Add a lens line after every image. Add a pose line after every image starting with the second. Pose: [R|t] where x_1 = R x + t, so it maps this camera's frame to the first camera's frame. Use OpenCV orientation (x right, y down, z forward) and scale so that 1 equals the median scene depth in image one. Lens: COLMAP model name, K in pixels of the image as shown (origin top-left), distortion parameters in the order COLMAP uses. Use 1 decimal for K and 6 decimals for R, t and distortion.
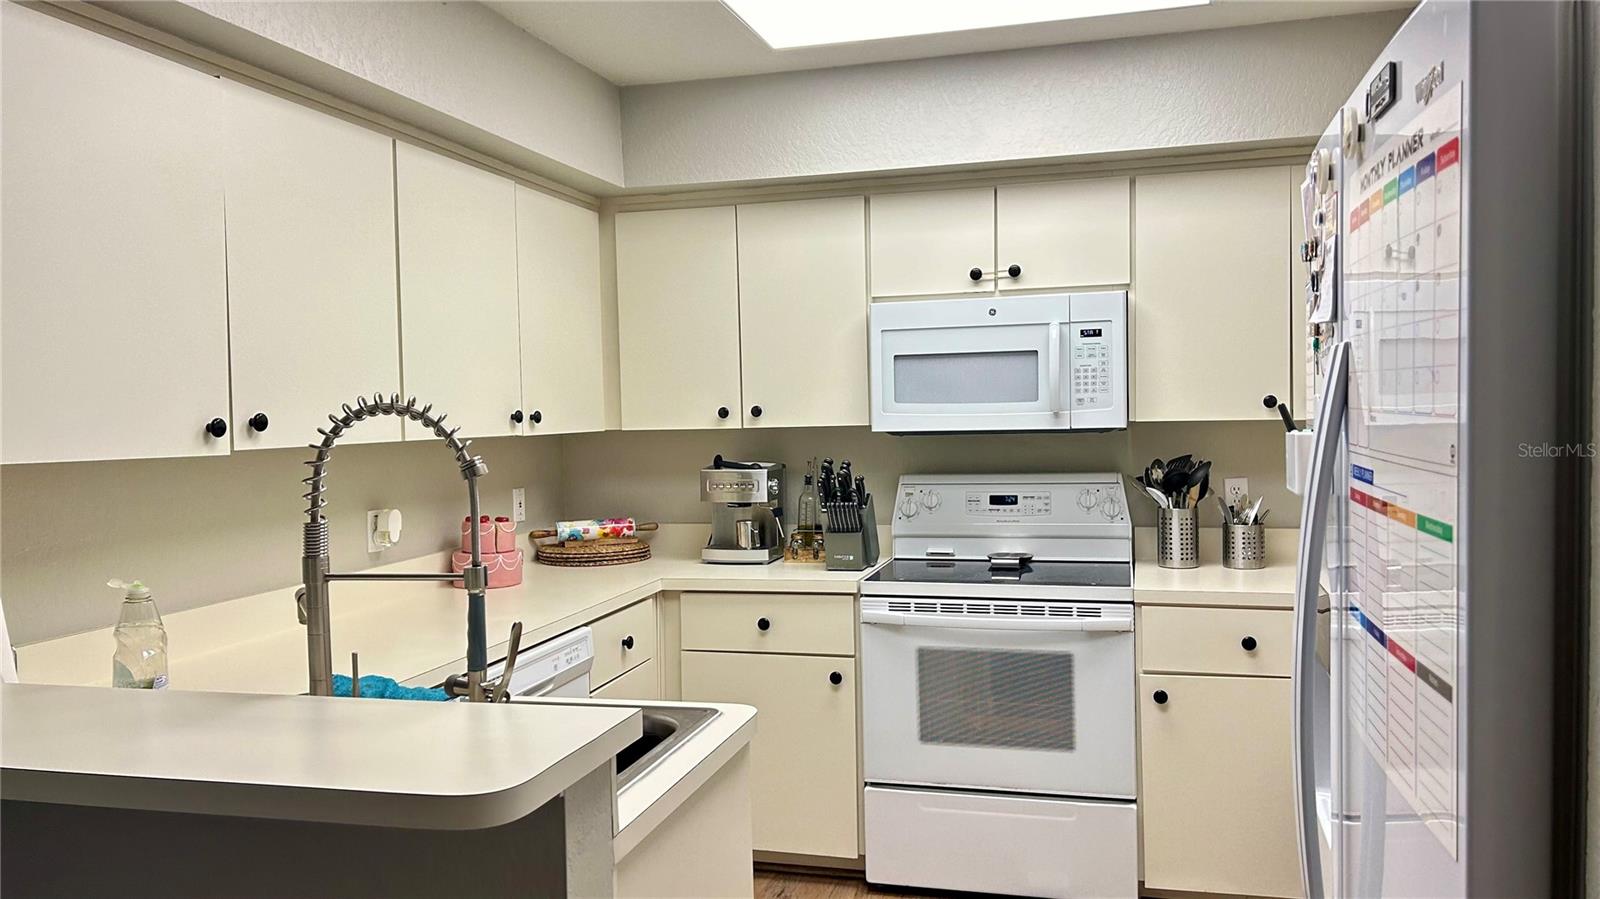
lens RADIAL K [[1196.2, 0, 797.0], [0, 1196.2, 452.2], [0, 0, 1]] dist [0.008786, -0.001742]
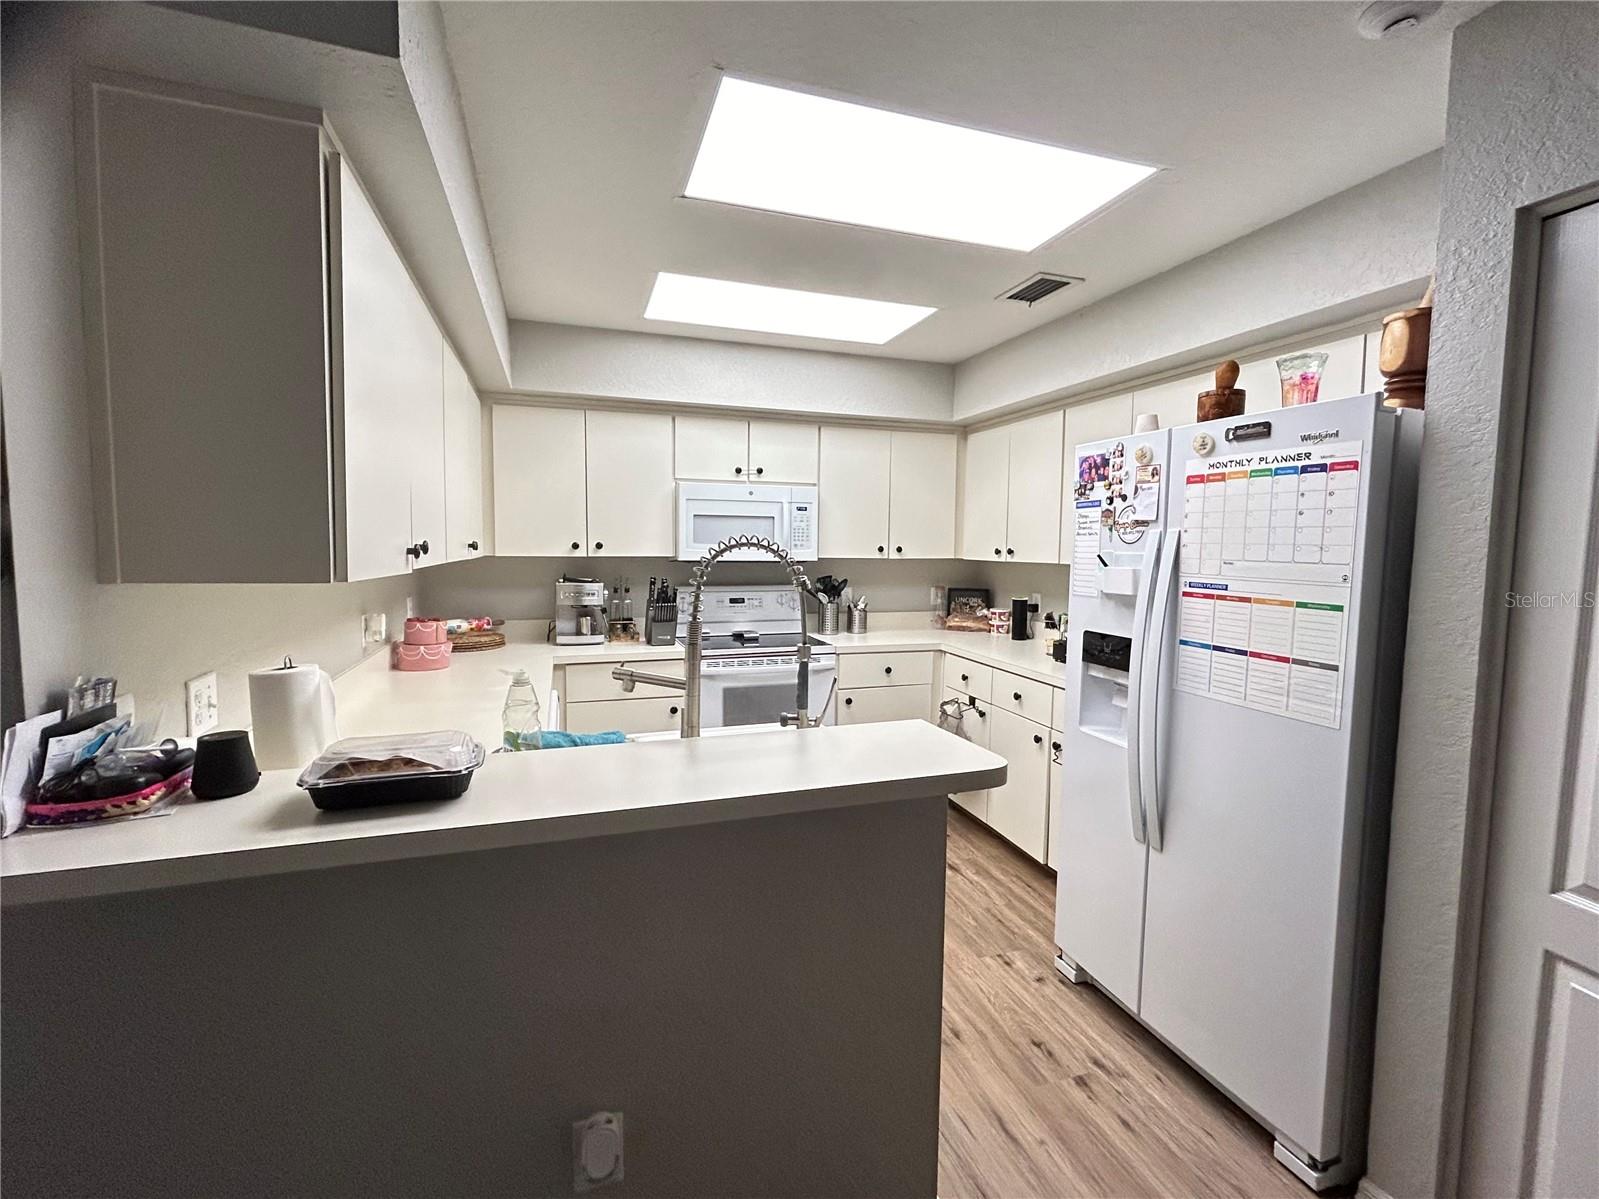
lens RADIAL K [[691.7, 0, 802.5], [0, 691.7, 593.0], [0, 0, 1]] dist [-0.003058, 0.000016]
pose [[0.825997, -0.008493, 0.563610, -0.334644], [-0.007290, 0.999642, 0.025747, 0.002089], [-0.563627, -0.025376, 0.825640, 0.115044]]
